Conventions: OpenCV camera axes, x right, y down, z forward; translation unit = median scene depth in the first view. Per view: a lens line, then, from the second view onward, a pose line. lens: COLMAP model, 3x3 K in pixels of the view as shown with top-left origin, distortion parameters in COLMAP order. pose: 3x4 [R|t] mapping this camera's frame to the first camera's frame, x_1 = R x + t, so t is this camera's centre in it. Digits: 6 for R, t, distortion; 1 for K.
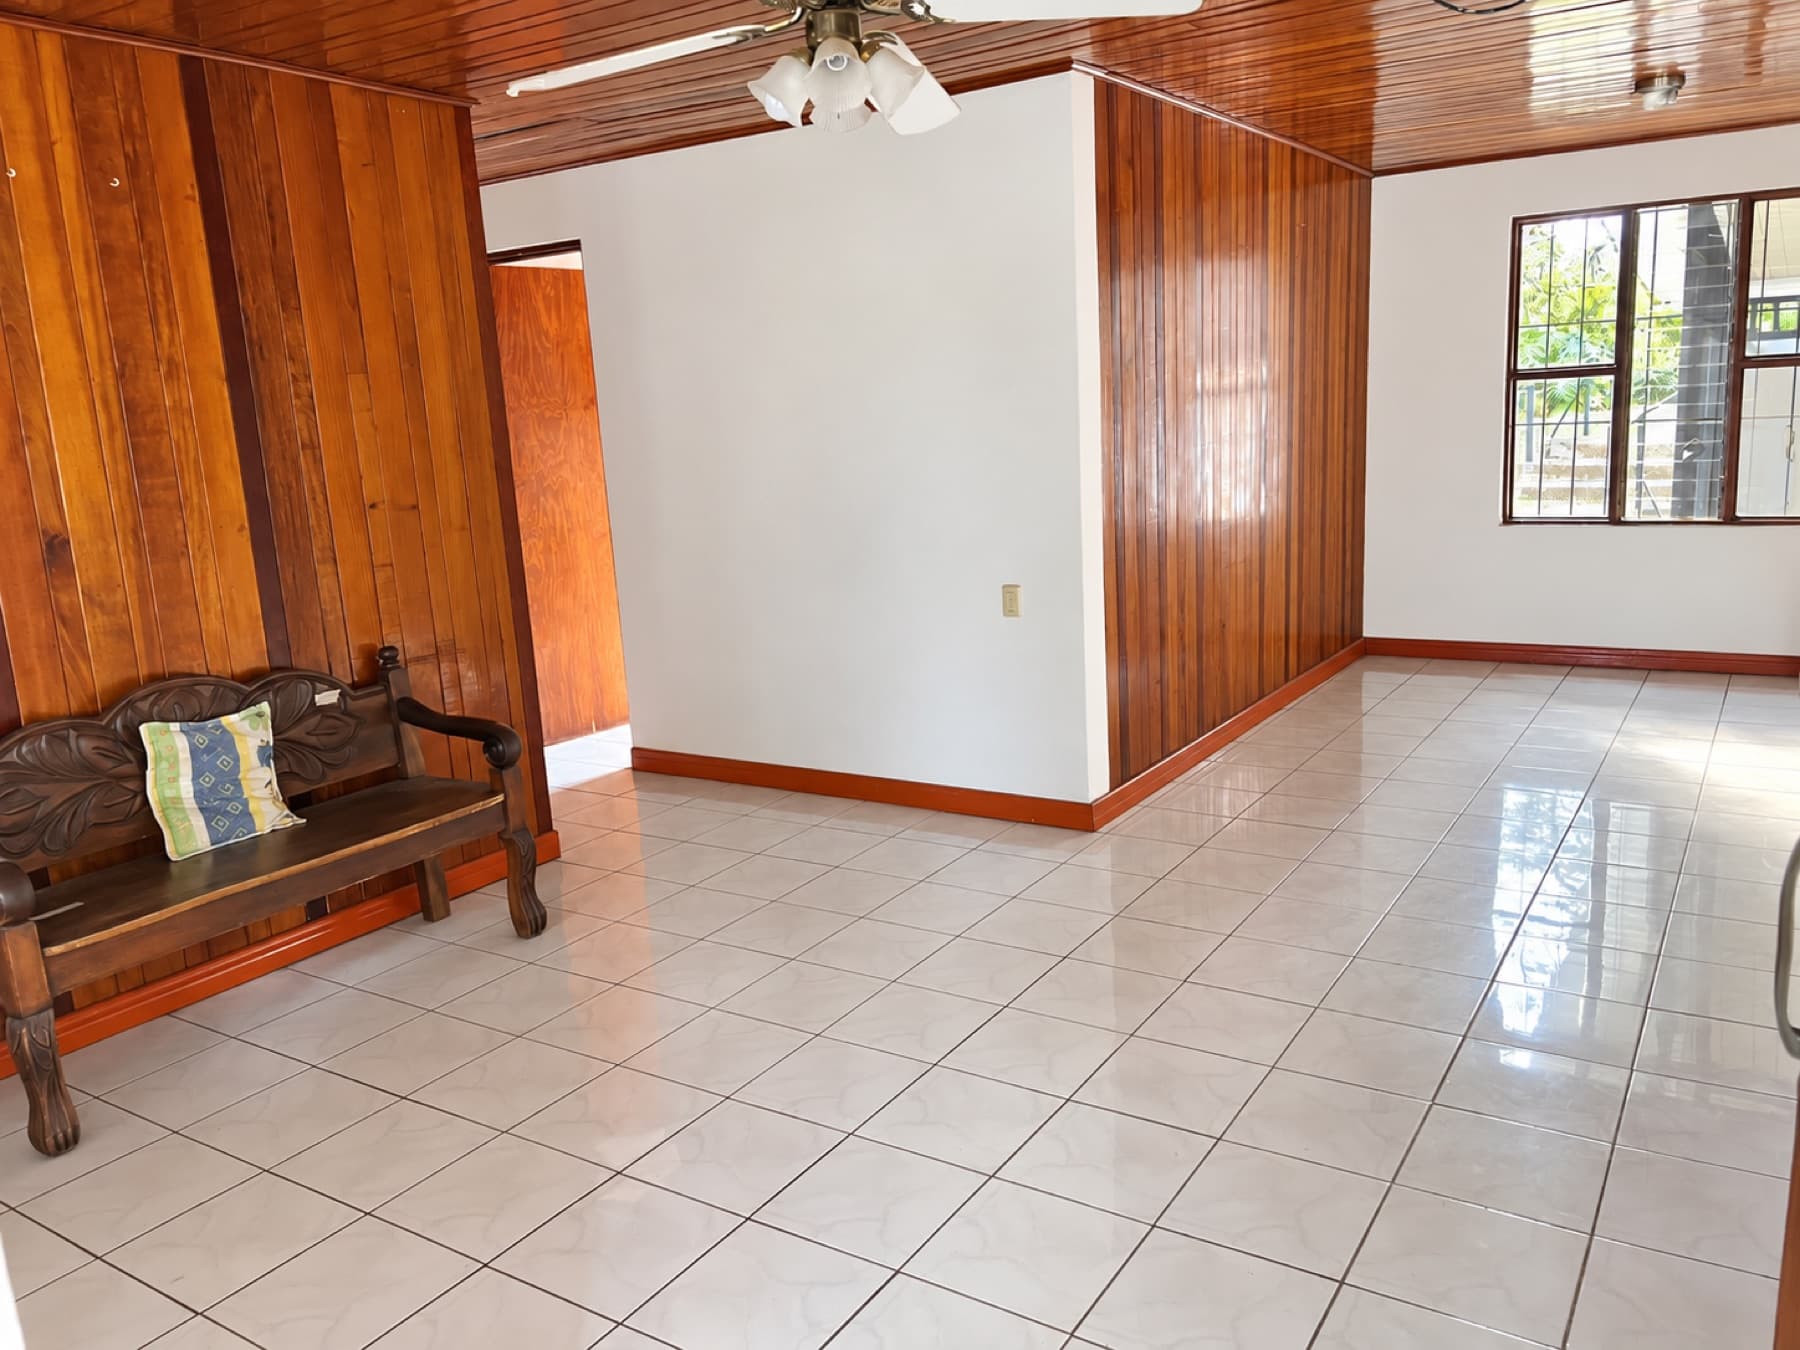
lens RADIAL K [[1388.3, 0, 900.0], [0, 1388.3, 675.0], [0, 0, 1]] dist [0.061570, -0.004843]
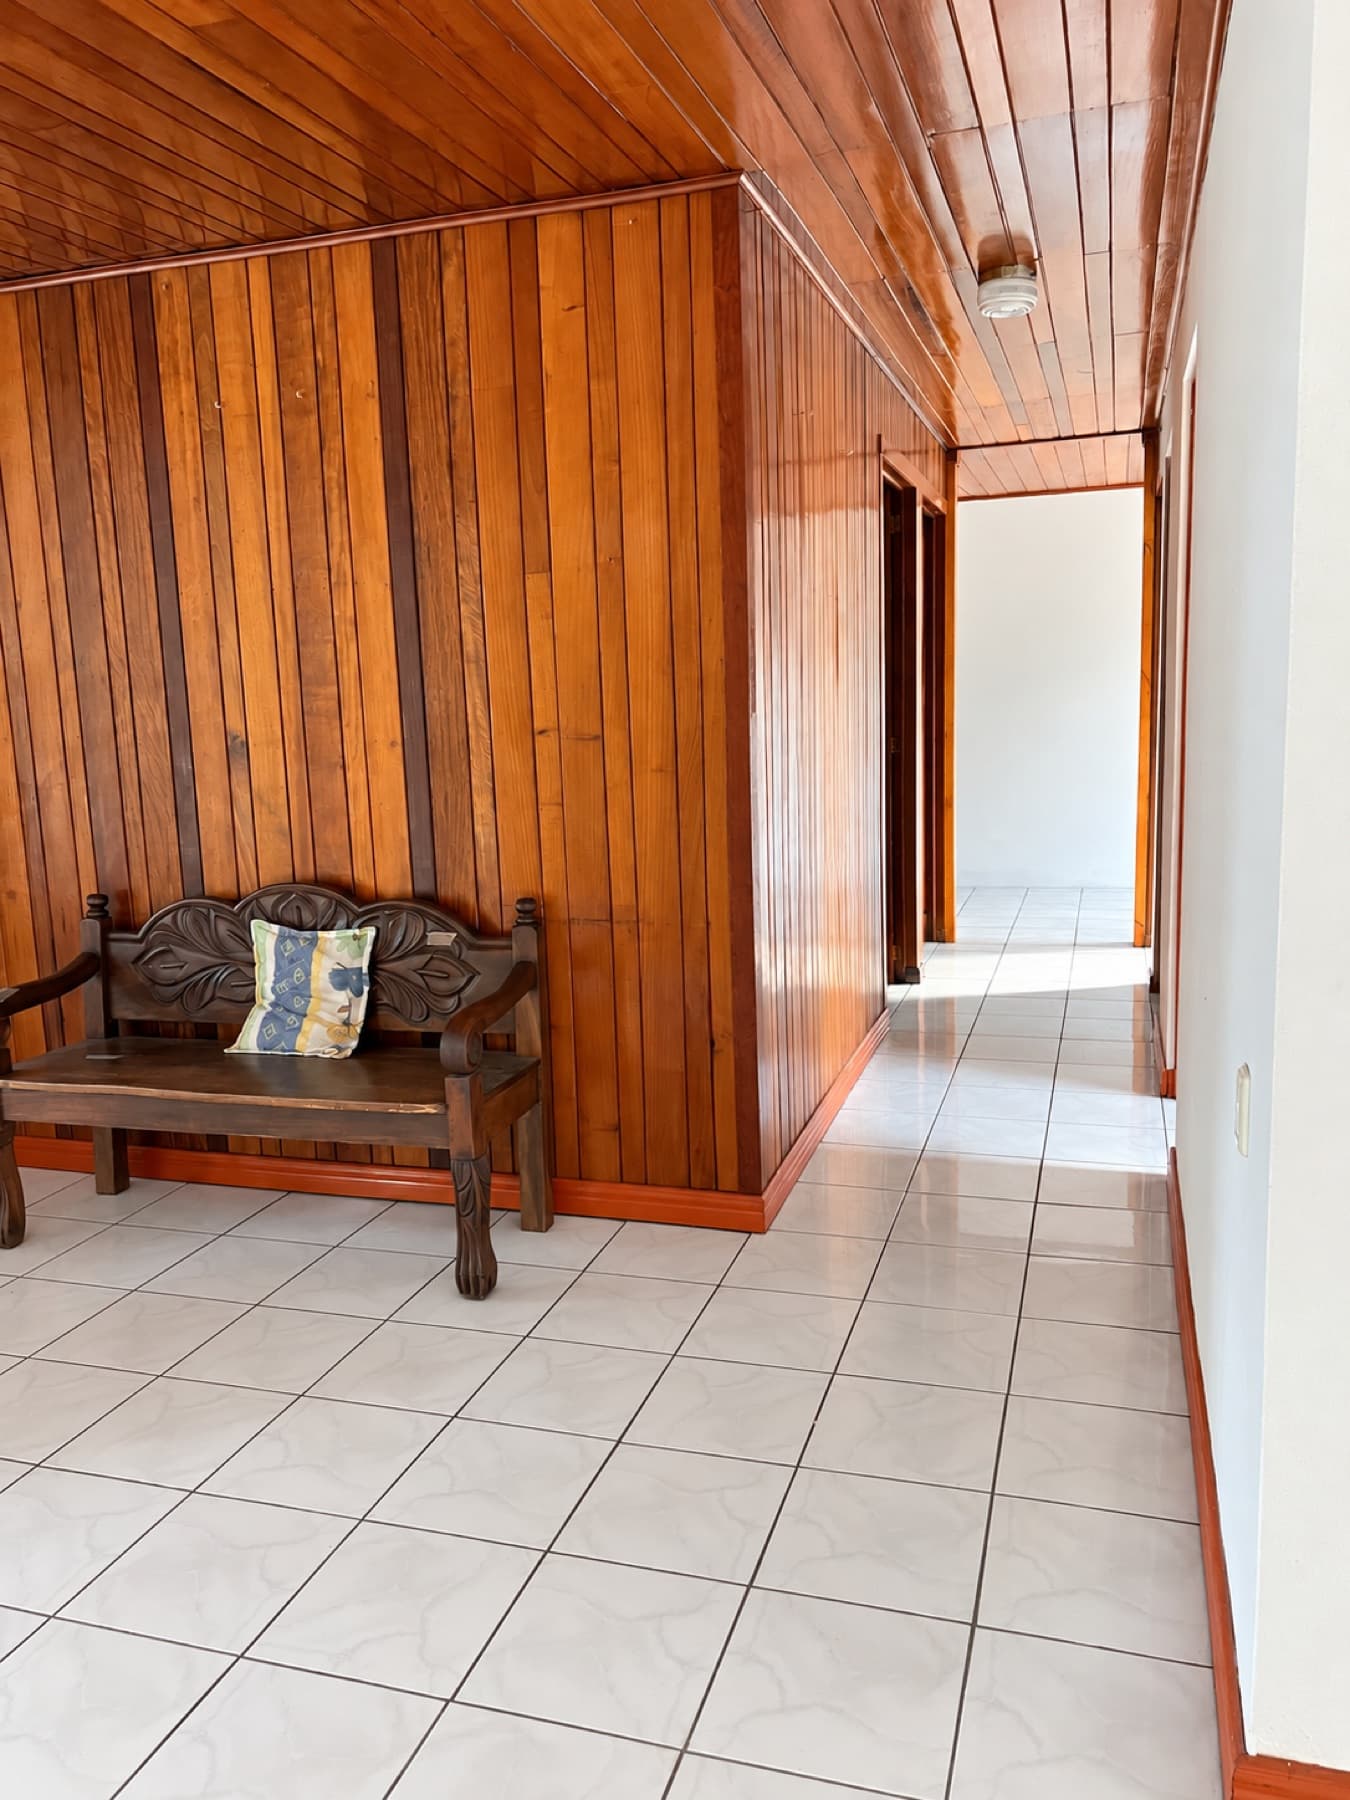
lens RADIAL K [[1388.3, 0, 675.0], [0, 1388.3, 900.0], [0, 0, 1]] dist [0.061570, -0.004843]
pose [[0.261285, 0.201506, -0.943995, 0.488137], [-0.168532, 0.972469, 0.160937, -0.185006], [0.950435, 0.117043, 0.288051, 0.923532]]
